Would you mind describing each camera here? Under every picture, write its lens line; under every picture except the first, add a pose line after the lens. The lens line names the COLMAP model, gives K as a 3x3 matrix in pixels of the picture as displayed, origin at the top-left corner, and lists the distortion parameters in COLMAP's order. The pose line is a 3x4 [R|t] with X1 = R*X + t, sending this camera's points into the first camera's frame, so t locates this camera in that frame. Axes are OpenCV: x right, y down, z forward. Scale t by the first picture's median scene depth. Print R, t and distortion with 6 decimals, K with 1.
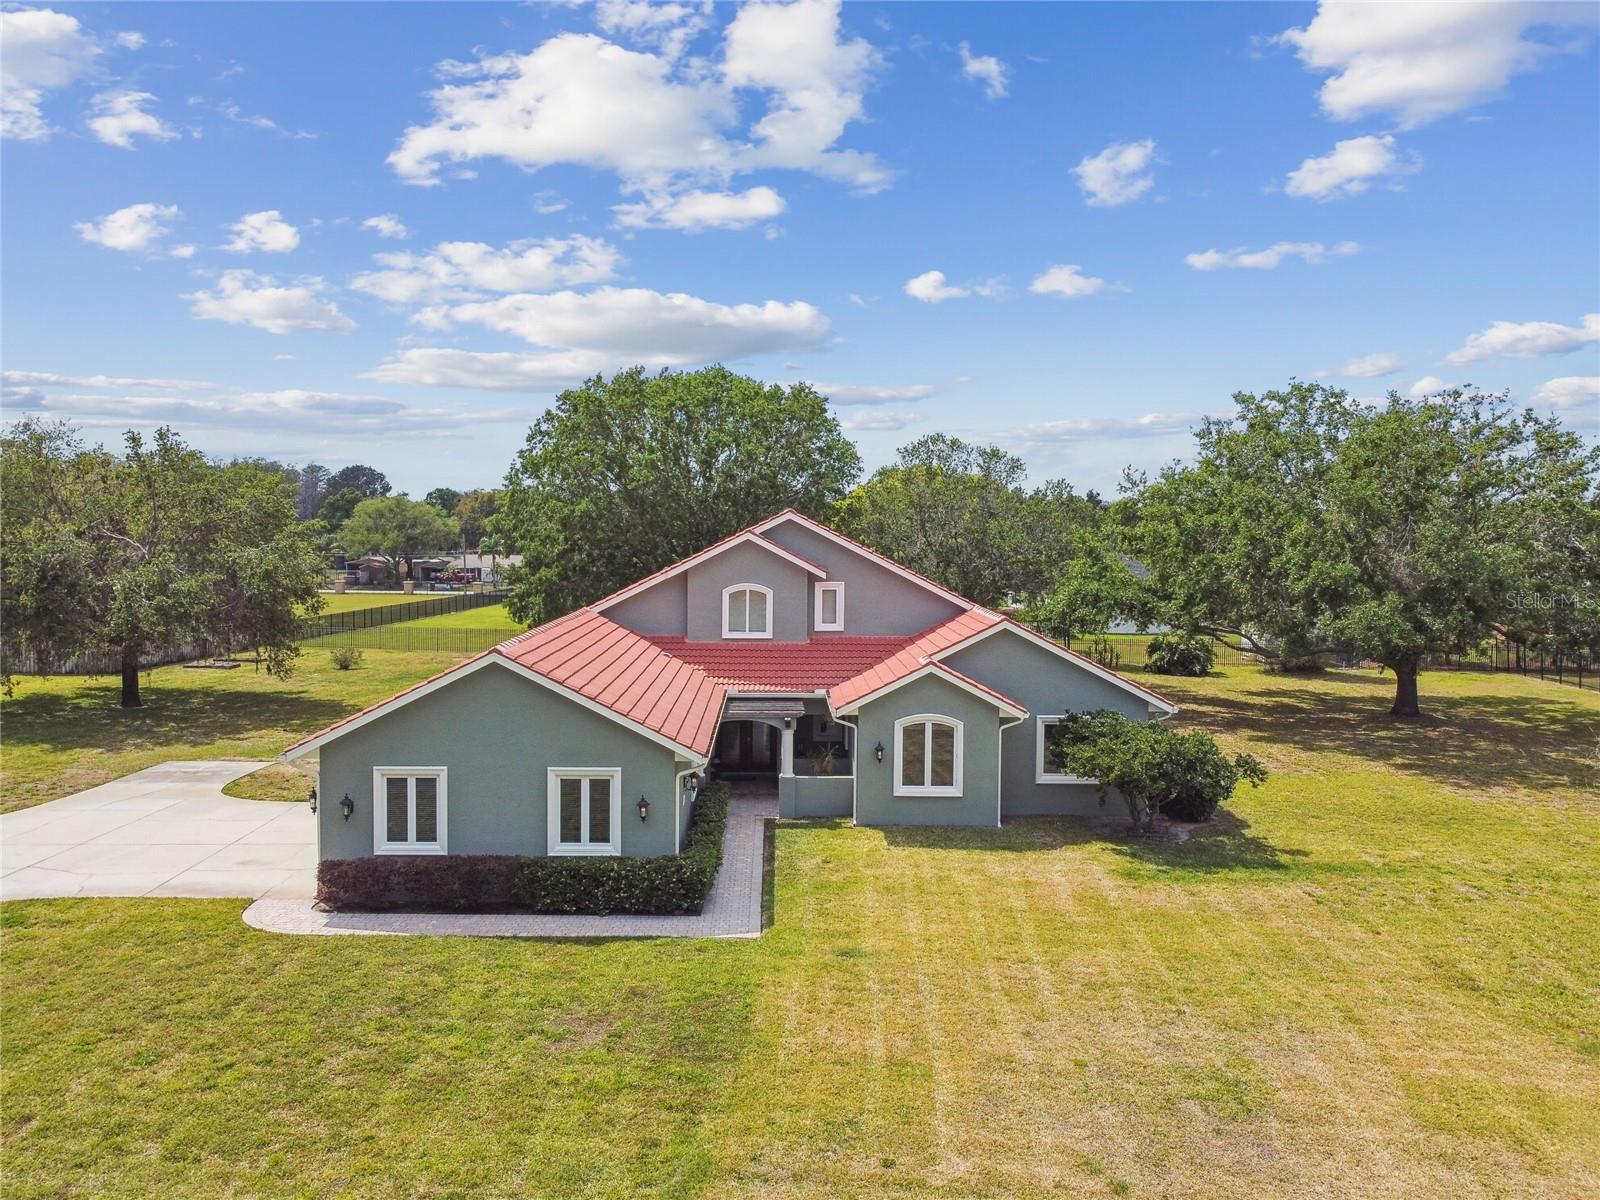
lens RADIAL K [[1239.5, 0, 800.0], [0, 1239.5, 600.0], [0, 0, 1]] dist [-0.002623, -0.000821]
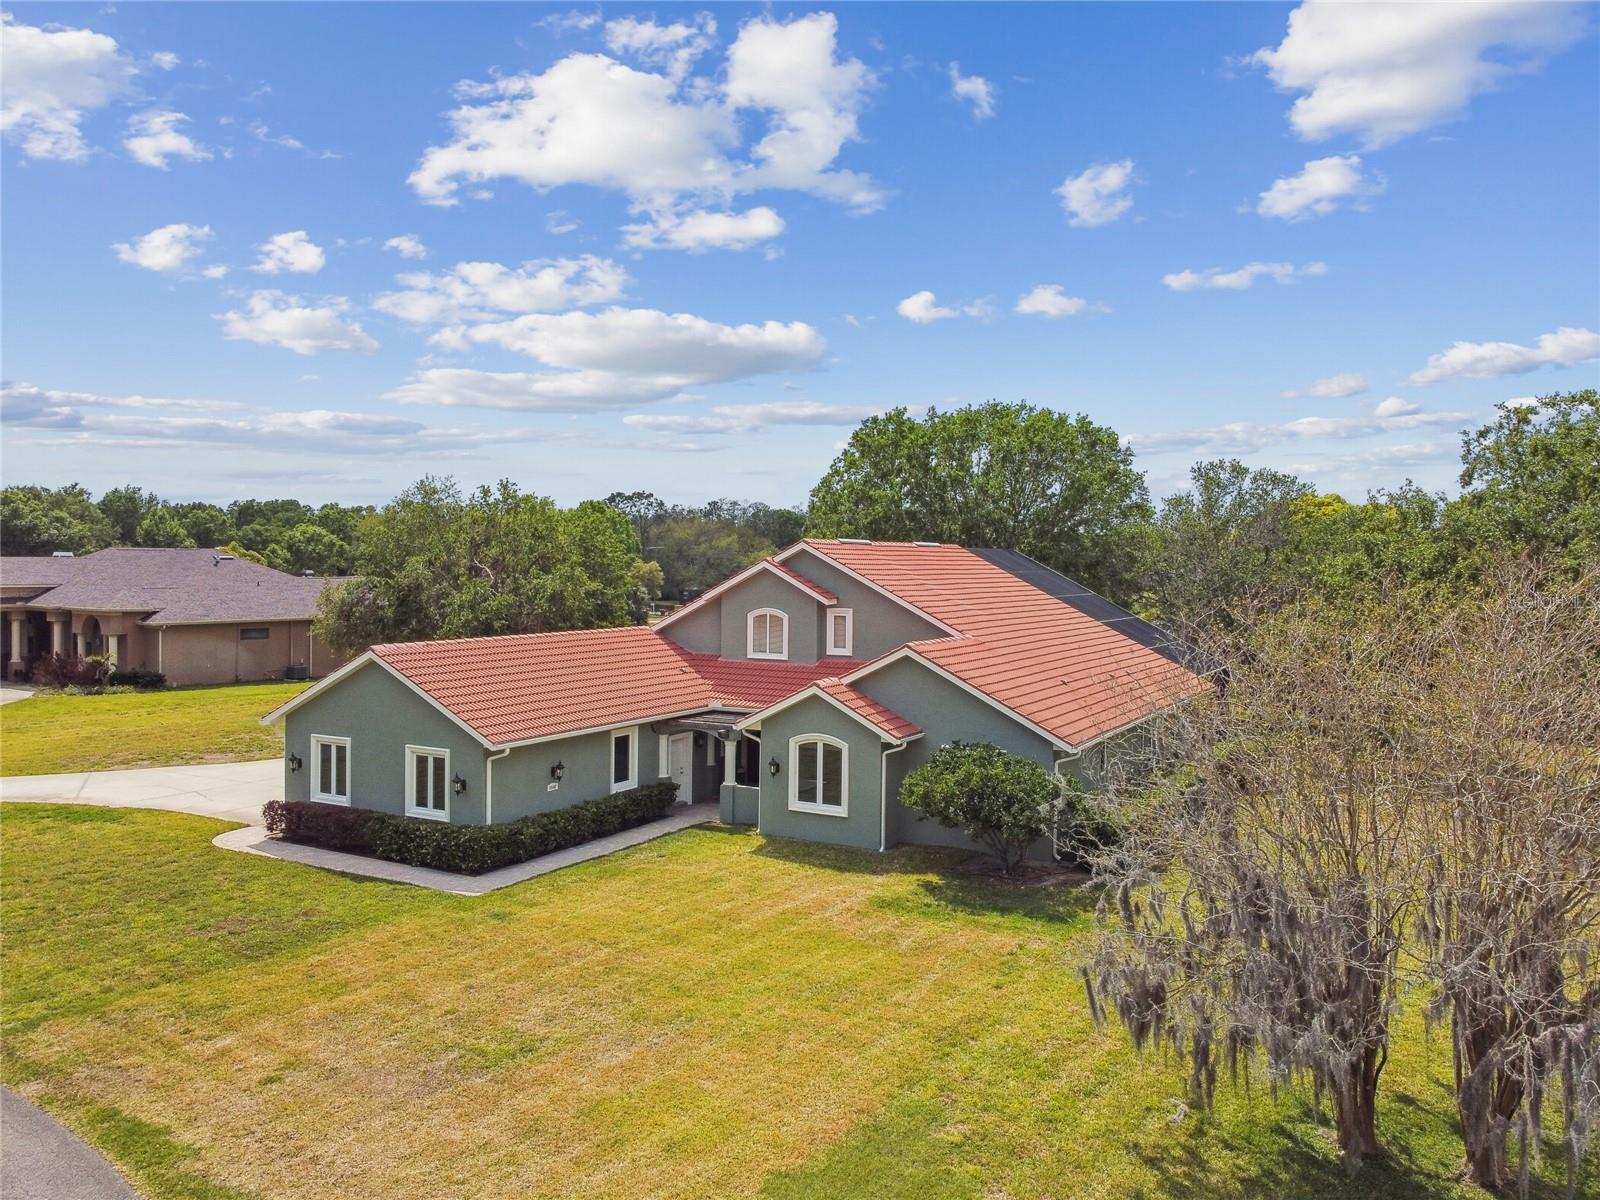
lens RADIAL K [[1256.9, 0, 800.0], [0, 1256.9, 600.0], [0, 0, 1]] dist [-0.004556, -0.006084]
pose [[0.864523, 0.016559, -0.502320, 0.774022], [-0.032425, 0.999213, -0.022866, 0.005650], [0.501546, 0.036056, 0.864380, 0.098849]]
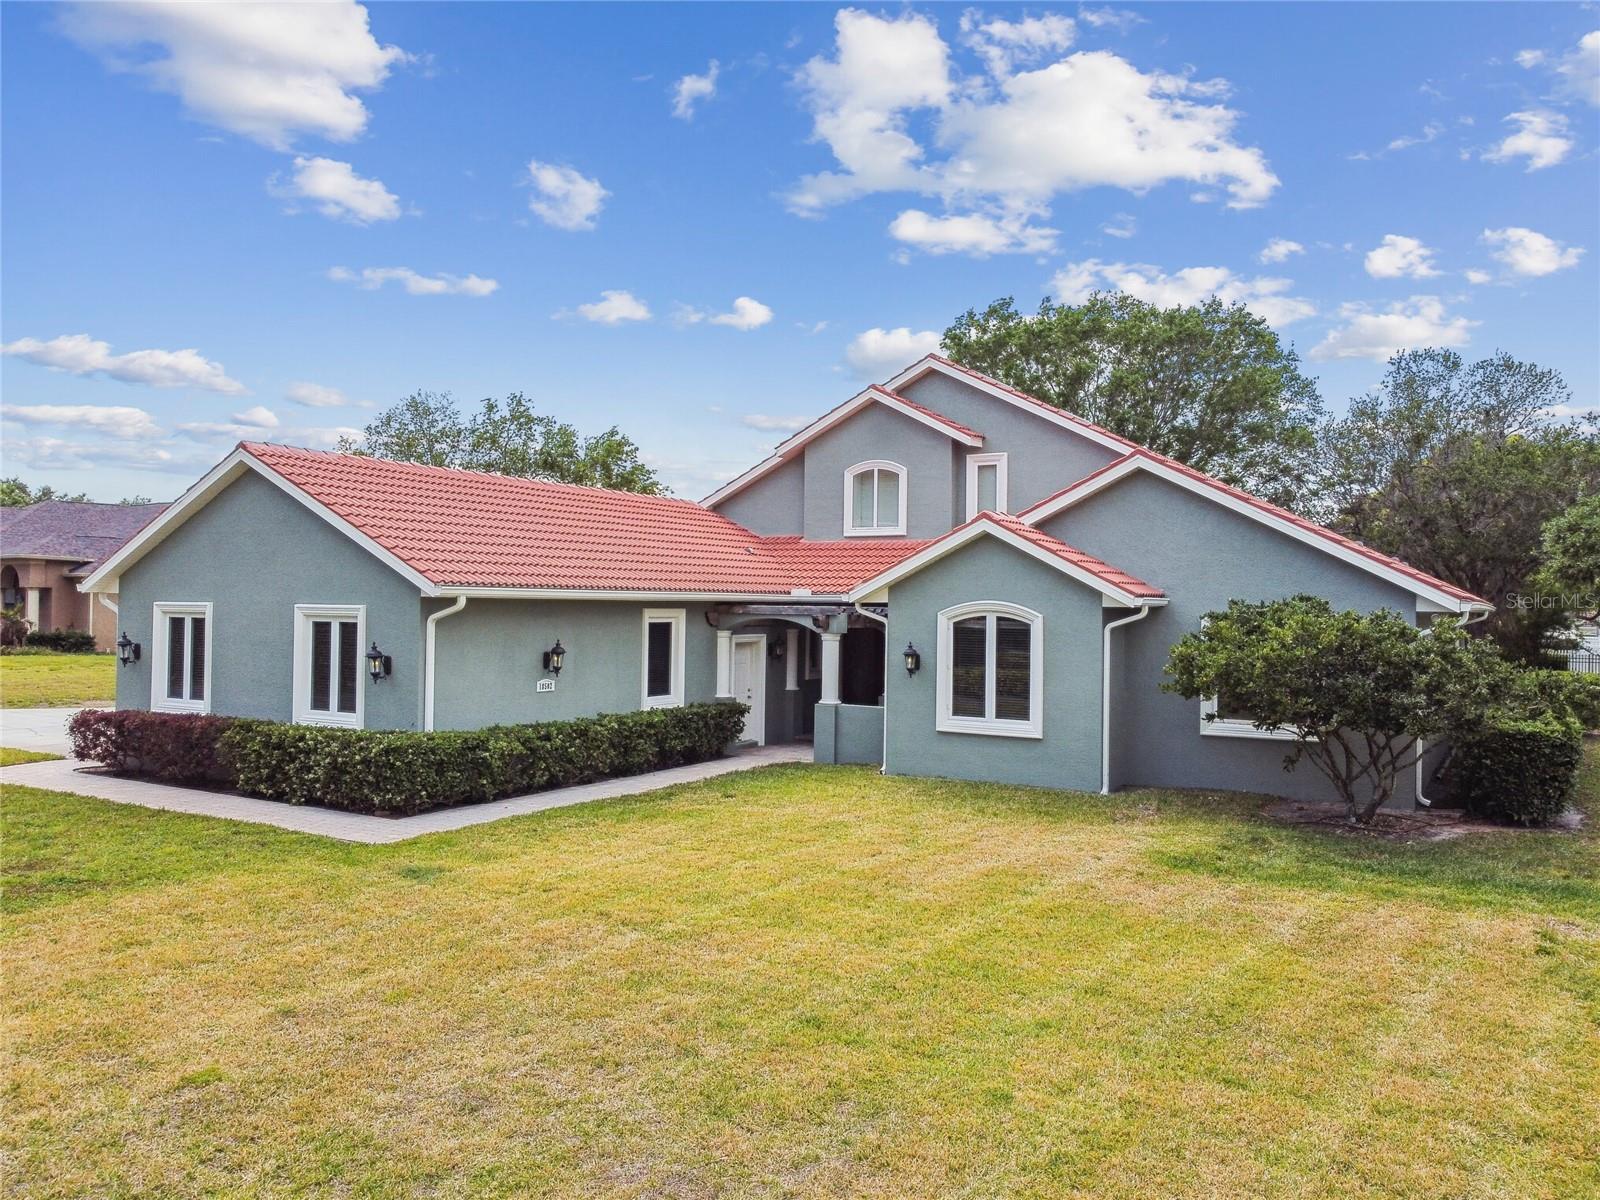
lens RADIAL K [[1239.5, 0, 800.0], [0, 1239.5, 600.0], [0, 0, 1]] dist [-0.002623, -0.000821]
pose [[0.854317, 0.000316, -0.519752, 0.433431], [-0.036932, 0.997509, -0.060100, 0.166149], [0.518438, 0.070540, 0.852201, 0.528889]]
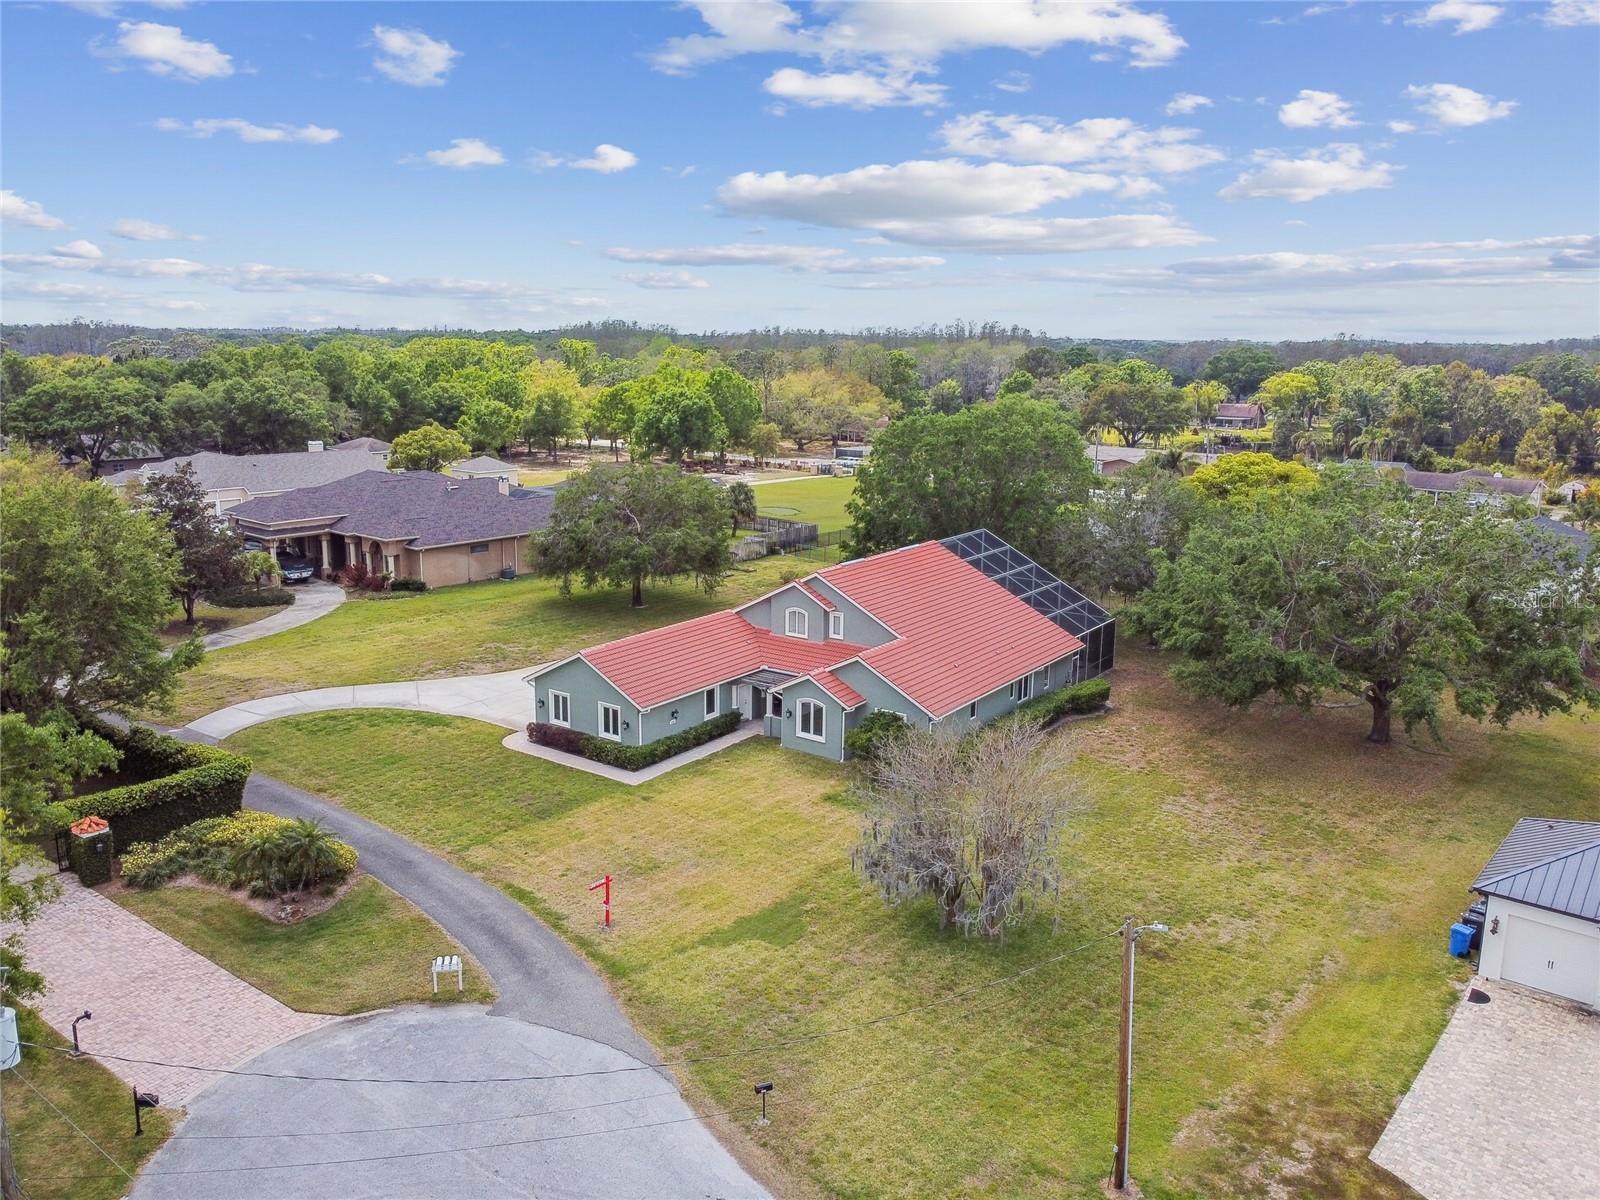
lens RADIAL K [[1239.5, 0, 800.0], [0, 1239.5, 600.0], [0, 0, 1]] dist [-0.002623, -0.000821]
pose [[0.802601, 0.126347, -0.582982, 1.517053], [-0.038453, 0.986237, 0.160804, -0.471025], [0.595276, -0.106644, 0.796413, -0.689950]]
